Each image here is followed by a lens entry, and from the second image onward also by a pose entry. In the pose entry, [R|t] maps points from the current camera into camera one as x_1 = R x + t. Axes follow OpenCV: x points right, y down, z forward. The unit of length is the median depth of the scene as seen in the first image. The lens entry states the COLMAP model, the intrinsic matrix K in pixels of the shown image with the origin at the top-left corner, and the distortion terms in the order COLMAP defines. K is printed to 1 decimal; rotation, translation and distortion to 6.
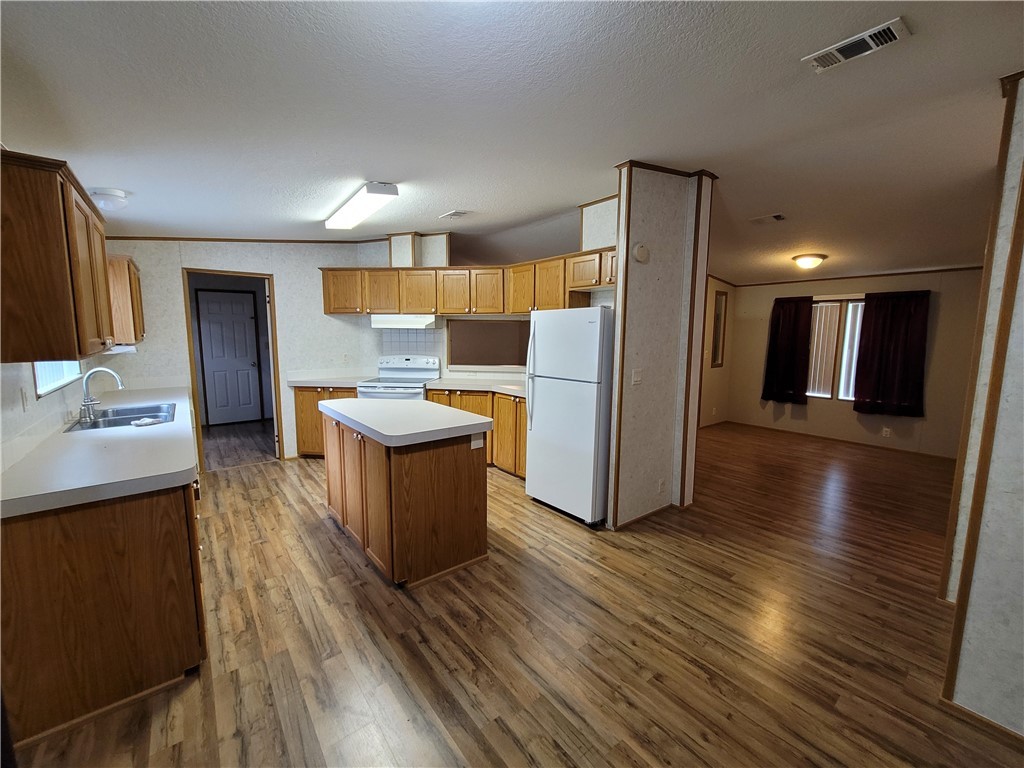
lens RADIAL K [[412.9, 0, 518.7], [0, 412.9, 375.0], [0, 0, 1]] dist [-0.000460, -0.000048]
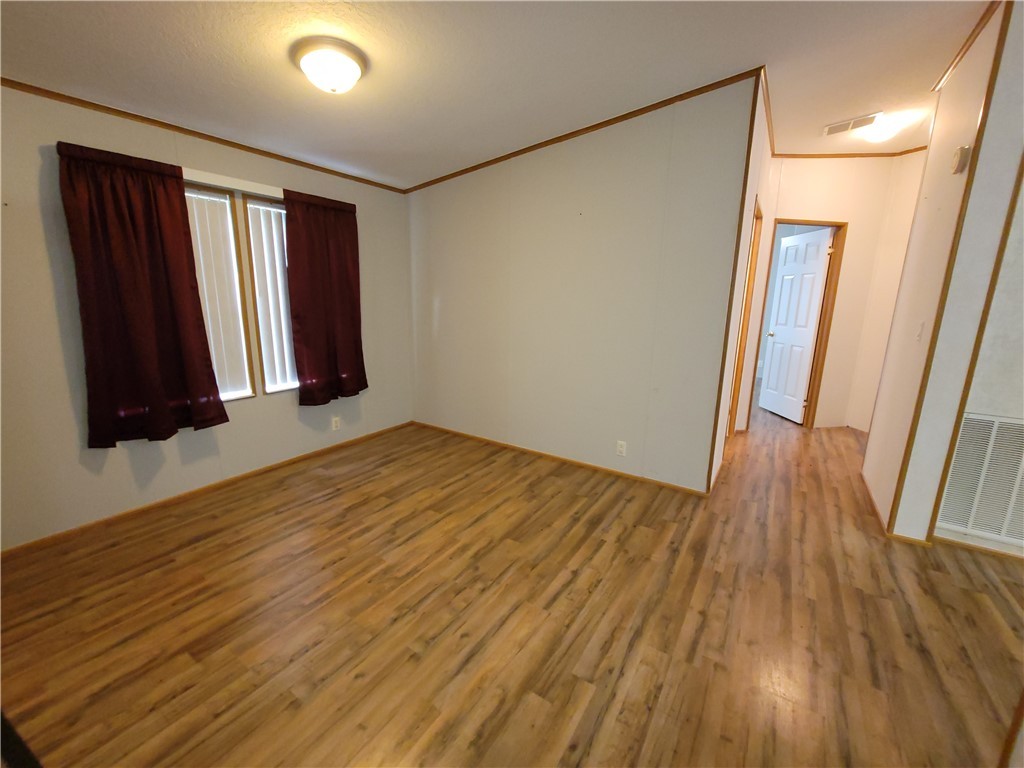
lens RADIAL K [[412.9, 0, 518.7], [0, 412.9, 375.0], [0, 0, 1]] dist [-0.000460, -0.000048]
pose [[-0.321332, -0.191673, 0.927366, 0.193328], [0.066743, 0.972282, 0.224083, -0.063462], [-0.944612, 0.133900, -0.299632, 0.889125]]
